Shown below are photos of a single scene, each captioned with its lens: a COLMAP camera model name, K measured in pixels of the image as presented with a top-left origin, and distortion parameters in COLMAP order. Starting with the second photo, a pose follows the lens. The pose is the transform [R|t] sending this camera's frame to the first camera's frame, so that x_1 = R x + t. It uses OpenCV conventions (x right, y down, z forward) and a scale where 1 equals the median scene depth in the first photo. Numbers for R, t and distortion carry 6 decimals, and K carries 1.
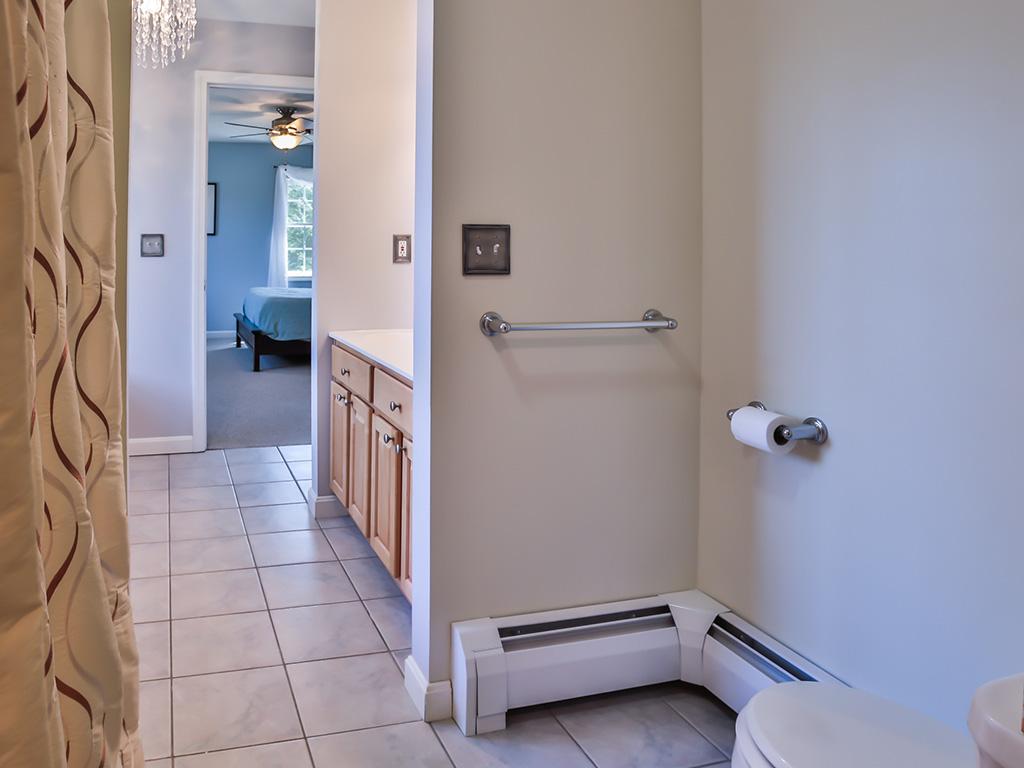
lens RADIAL K [[1101.8, 0, 512.0], [0, 1101.8, 384.0], [0, 0, 1]] dist [-0.246046, 0.001850]
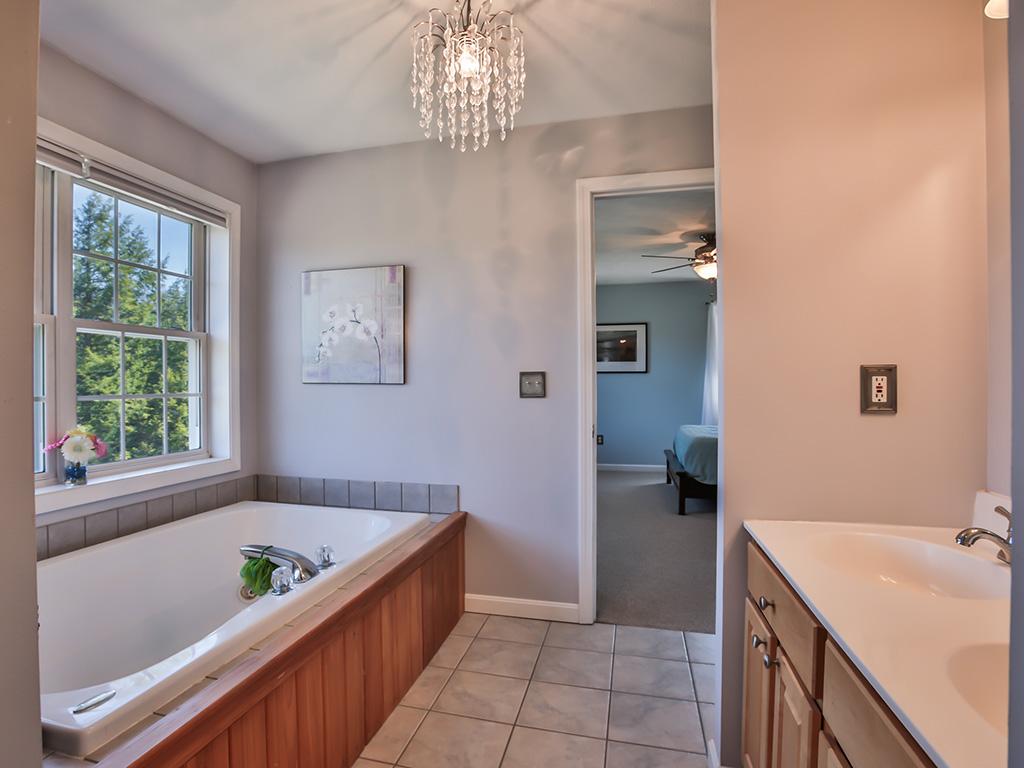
lens RADIAL K [[512.1, 0, 512.0], [0, 512.1, 384.0], [0, 0, 1]] dist [-0.062465, 0.027459]
pose [[0.779161, -0.018550, -0.626550, -0.080345], [-0.056647, 0.993388, -0.099856, -0.082908], [0.624259, 0.113296, 0.772958, 0.628439]]
